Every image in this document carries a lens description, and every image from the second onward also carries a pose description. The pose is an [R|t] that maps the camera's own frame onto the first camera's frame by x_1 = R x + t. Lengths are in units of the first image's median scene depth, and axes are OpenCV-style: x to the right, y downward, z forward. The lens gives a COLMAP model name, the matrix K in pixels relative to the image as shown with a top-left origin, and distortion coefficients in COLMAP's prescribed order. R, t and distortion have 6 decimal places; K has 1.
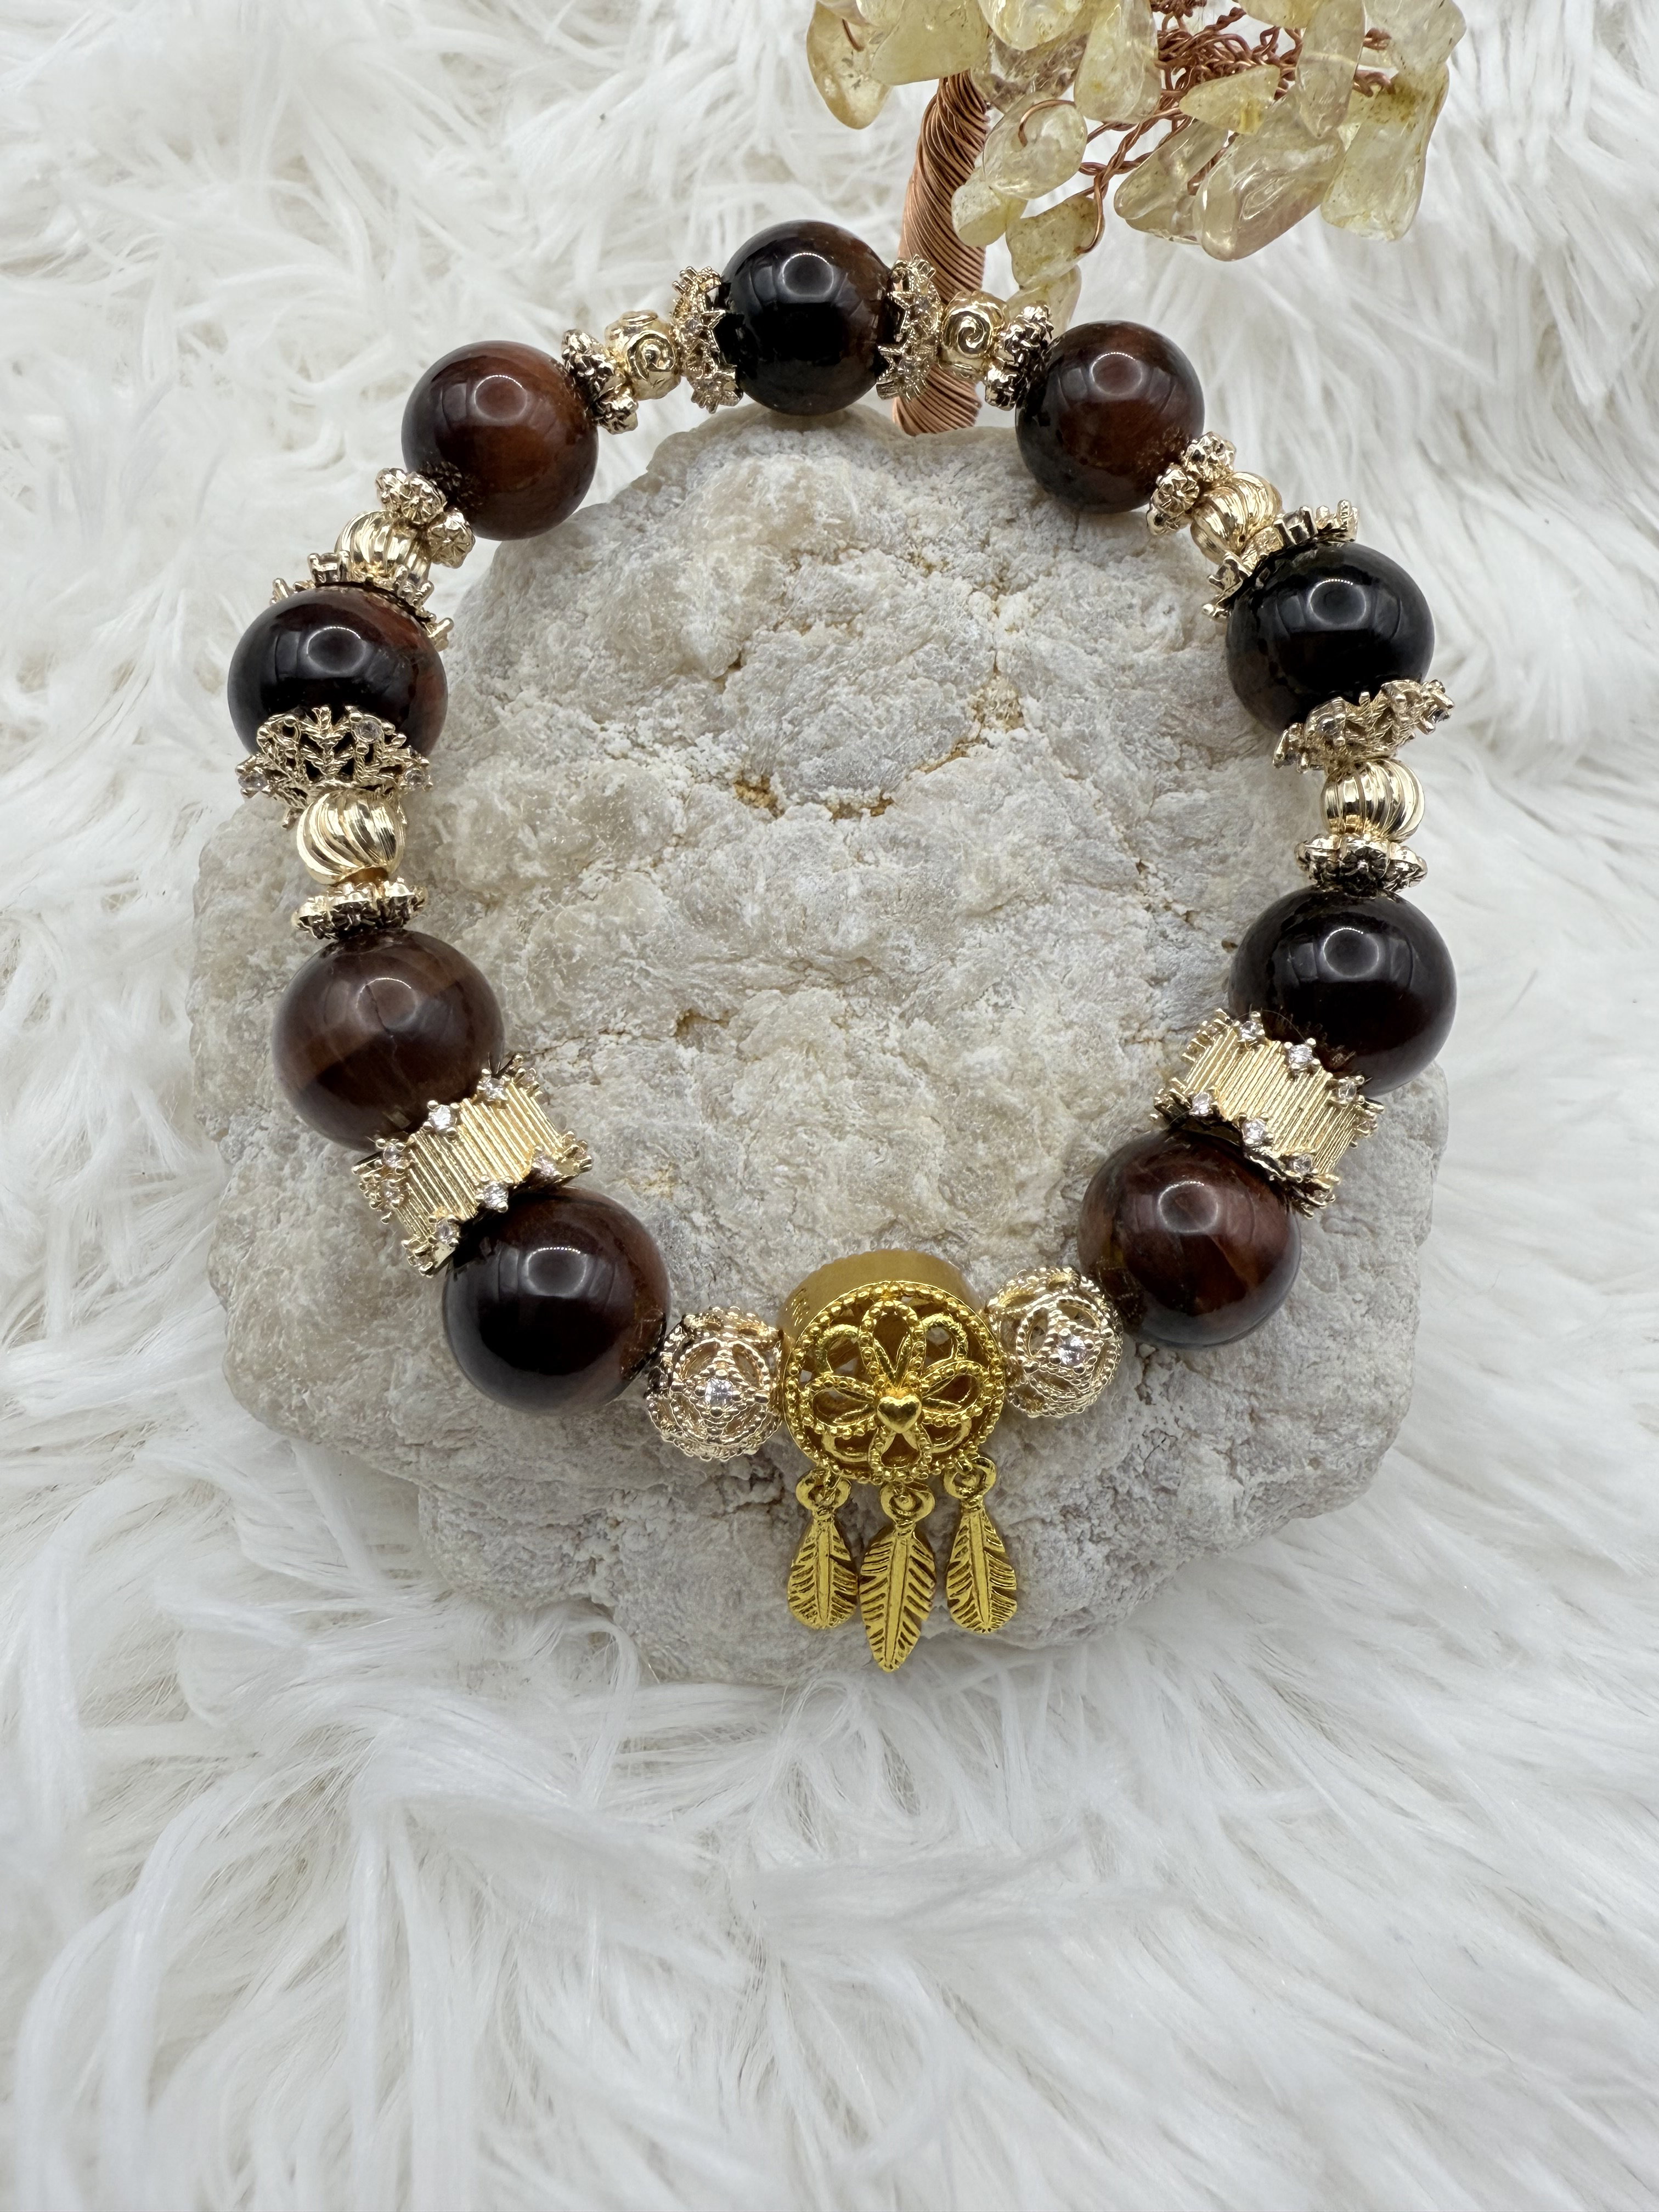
lens RADIAL K [[1727.5, 0, 832.0], [0, 1727.5, 914.8], [0, 0, 1]] dist [-0.008281, 0.032759]
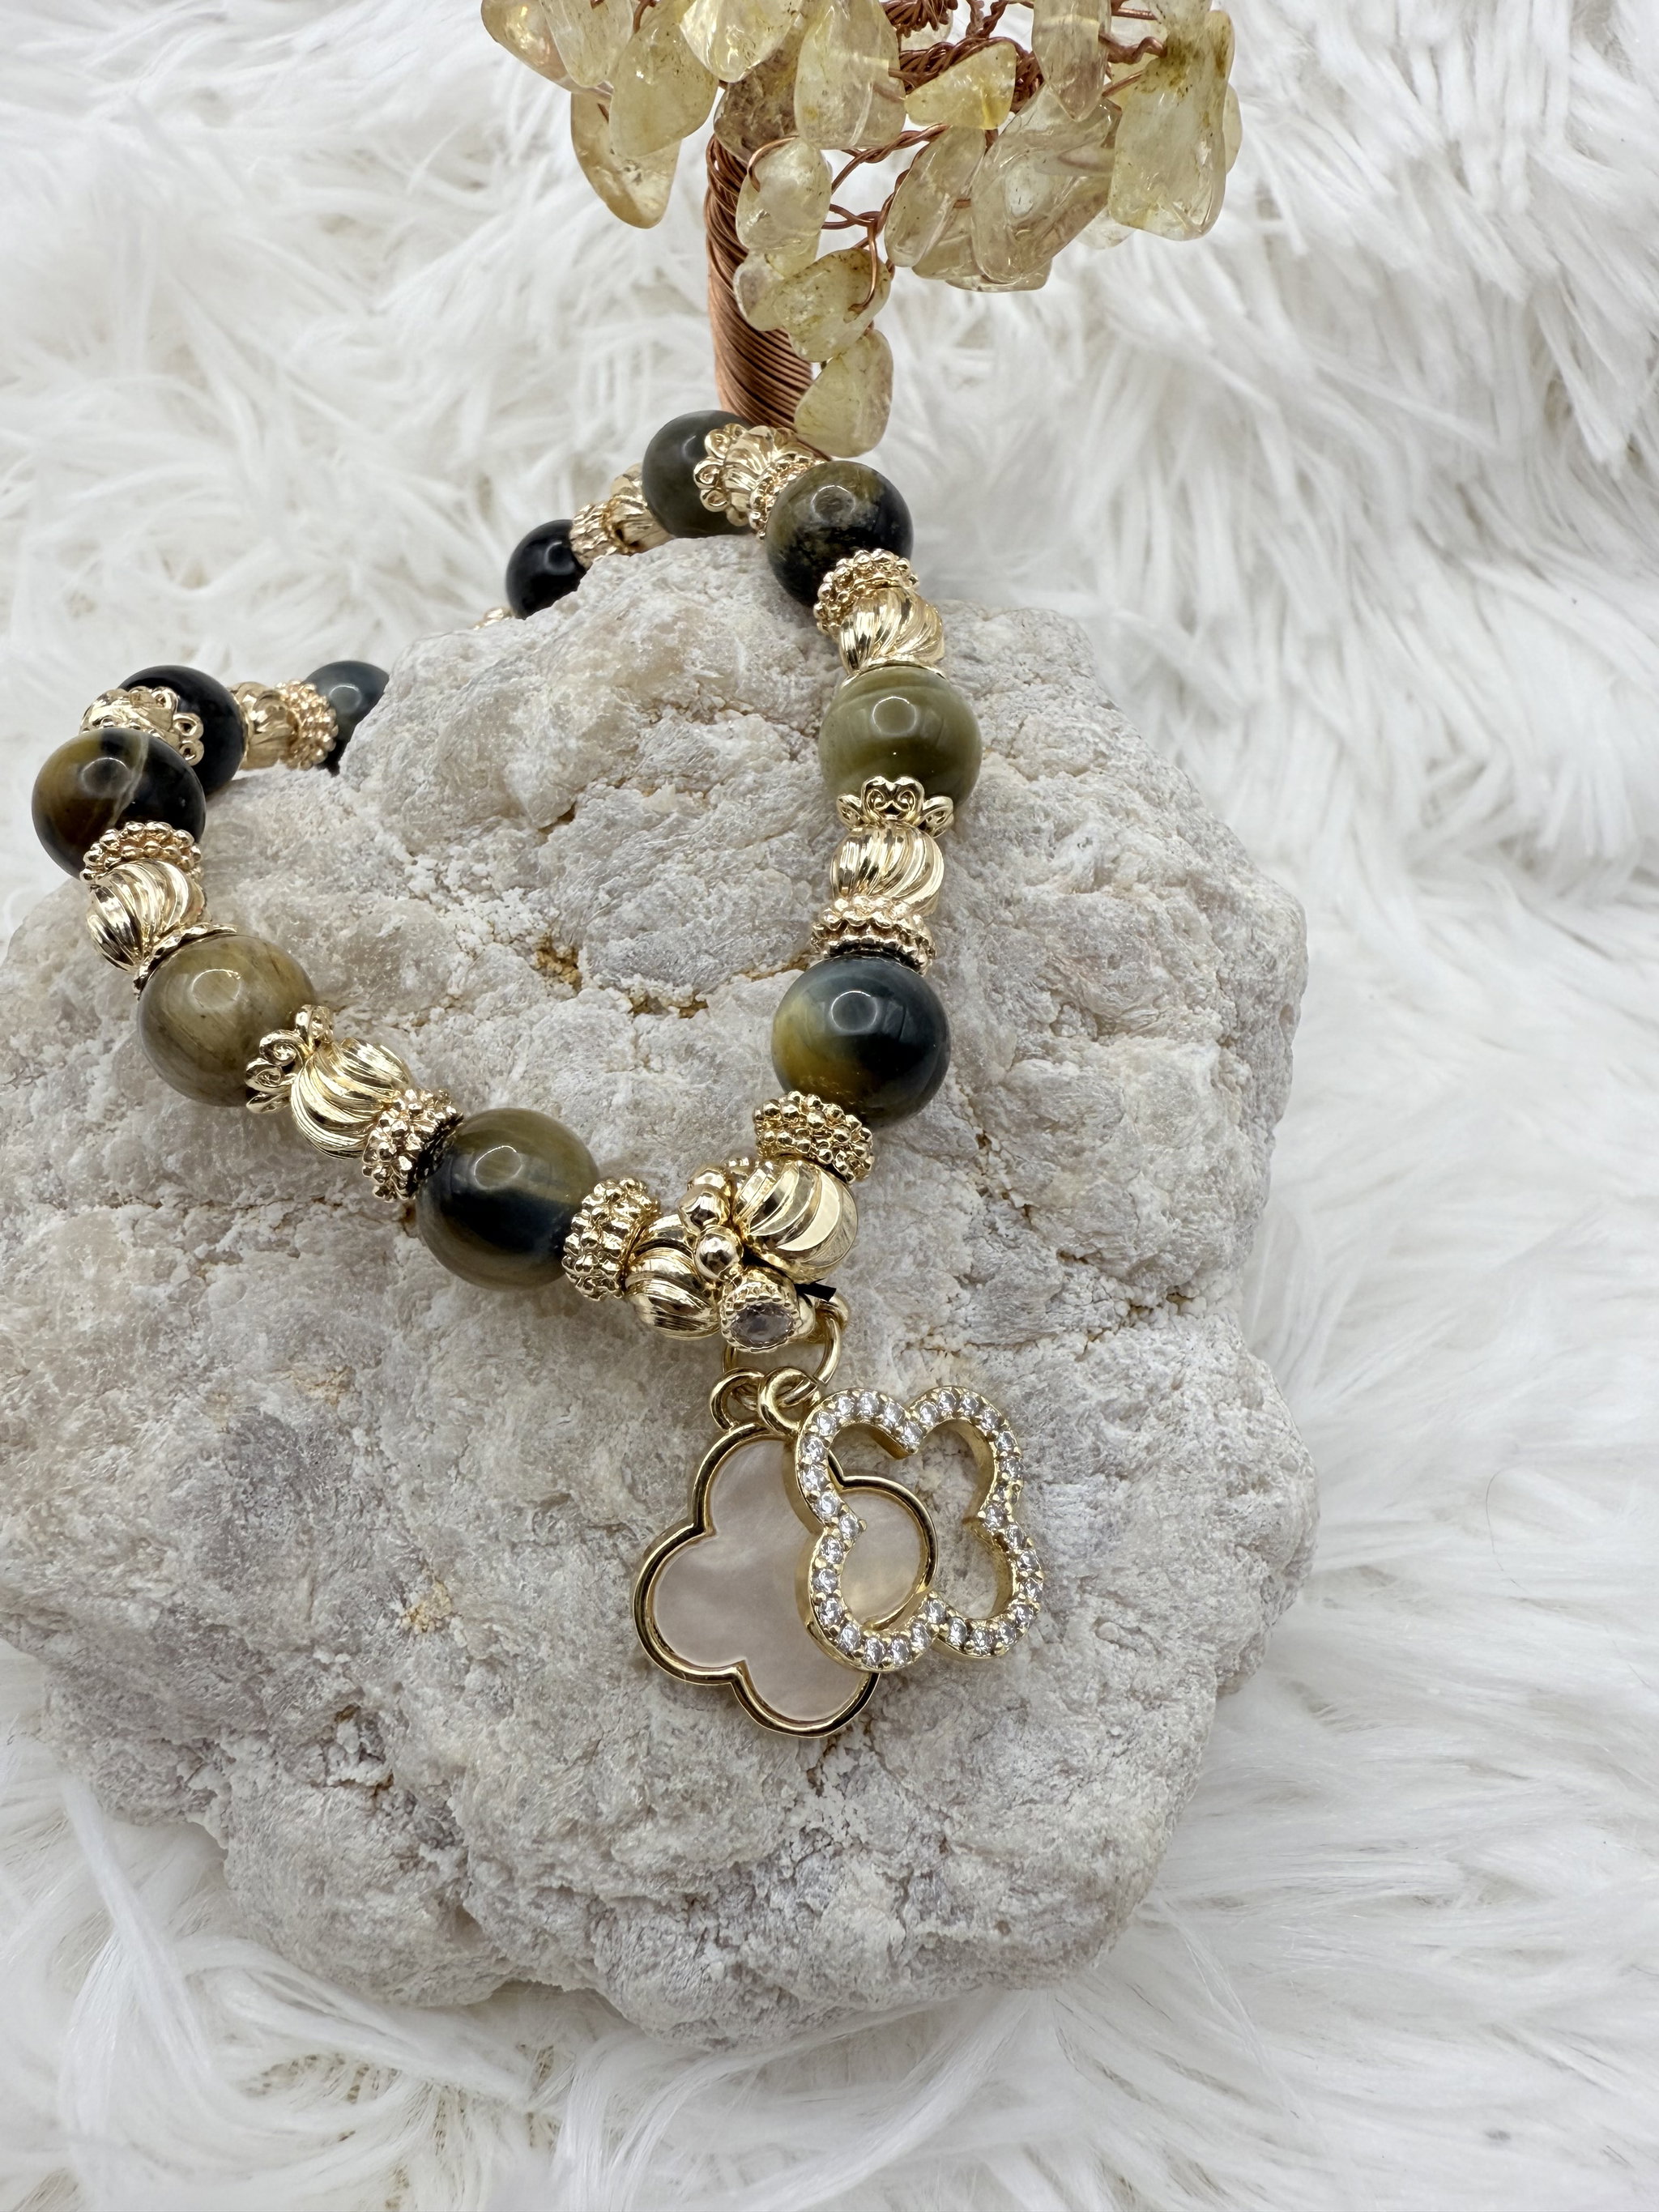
lens RADIAL K [[1727.6, 0, 835.2], [0, 1727.6, 1018.5], [0, 0, 1]] dist [-0.008281, 0.032759]
pose [[0.964622, 0.191495, -0.181205, 0.259410], [-0.198972, 0.979715, -0.023854, -0.053096], [0.172961, 0.059065, 0.983156, 0.179206]]
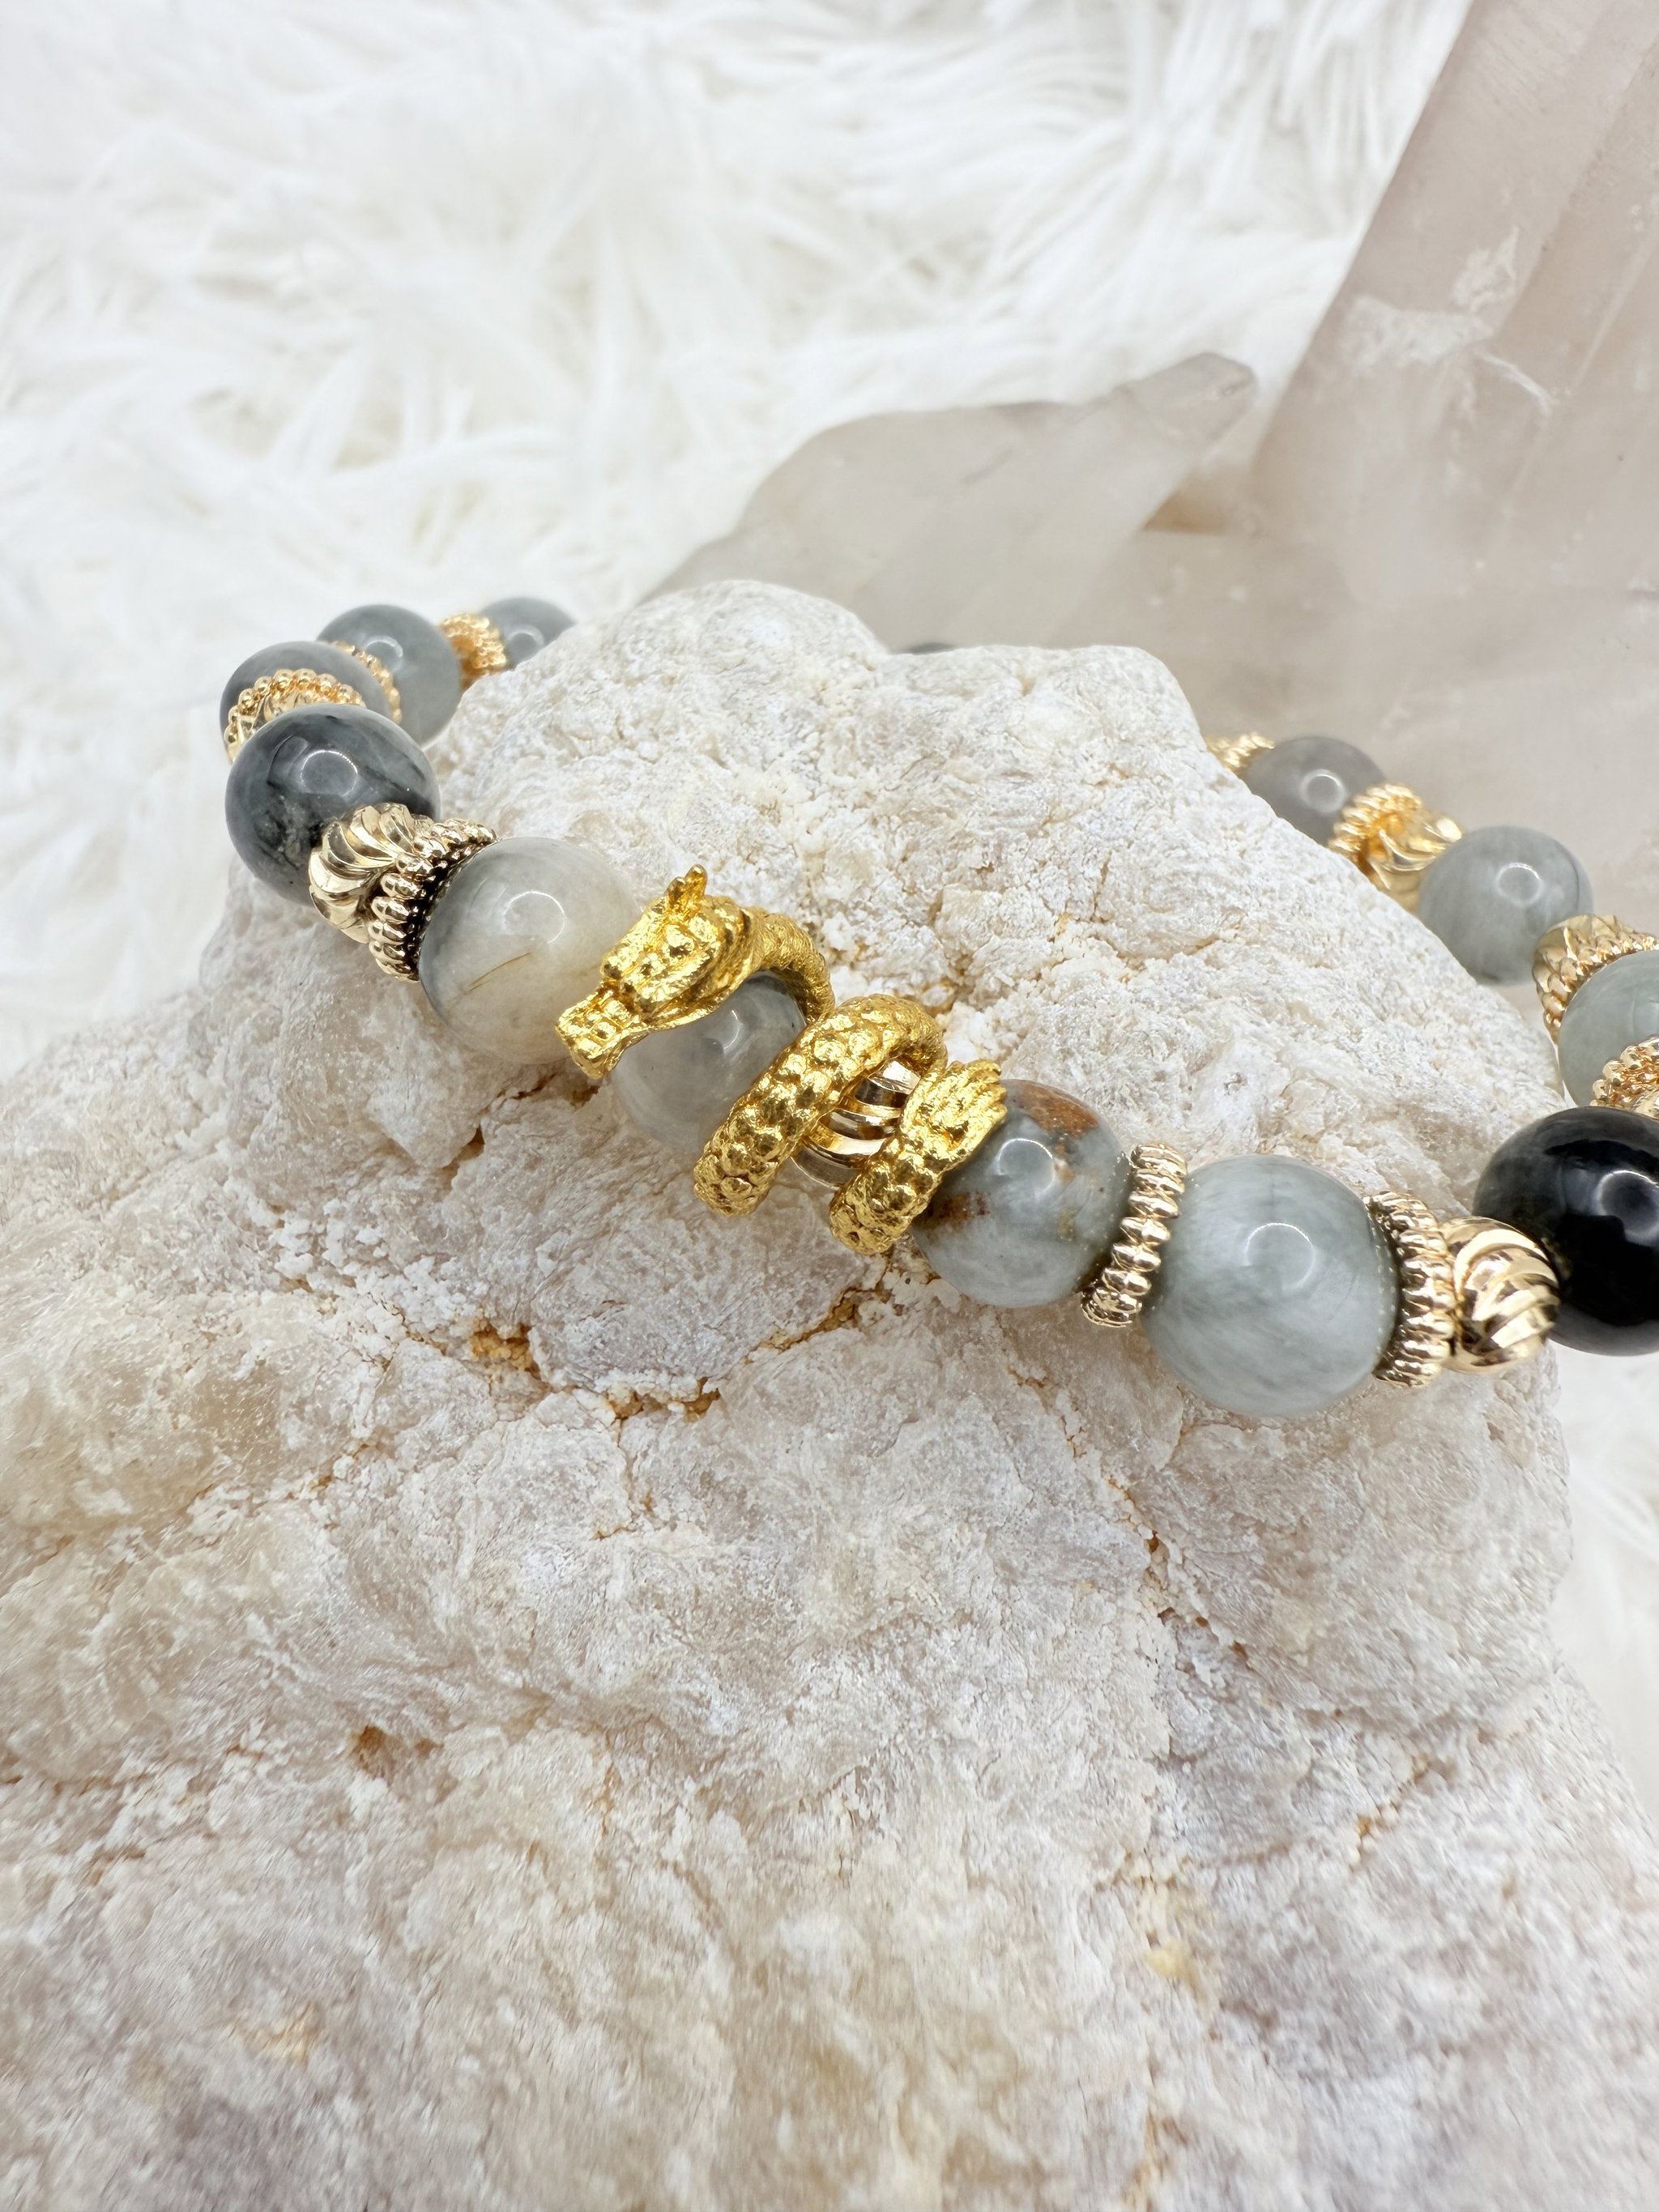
lens RADIAL K [[1618.4, 0, 839.8], [0, 1618.4, 865.7], [0, 0, 1]] dist [0.000196, 0.009354]
pose [[0.975538, 0.042430, -0.215697, 0.190274], [-0.024546, 0.996085, 0.084929, -0.300727], [0.218456, -0.077557, 0.972760, 0.504802]]
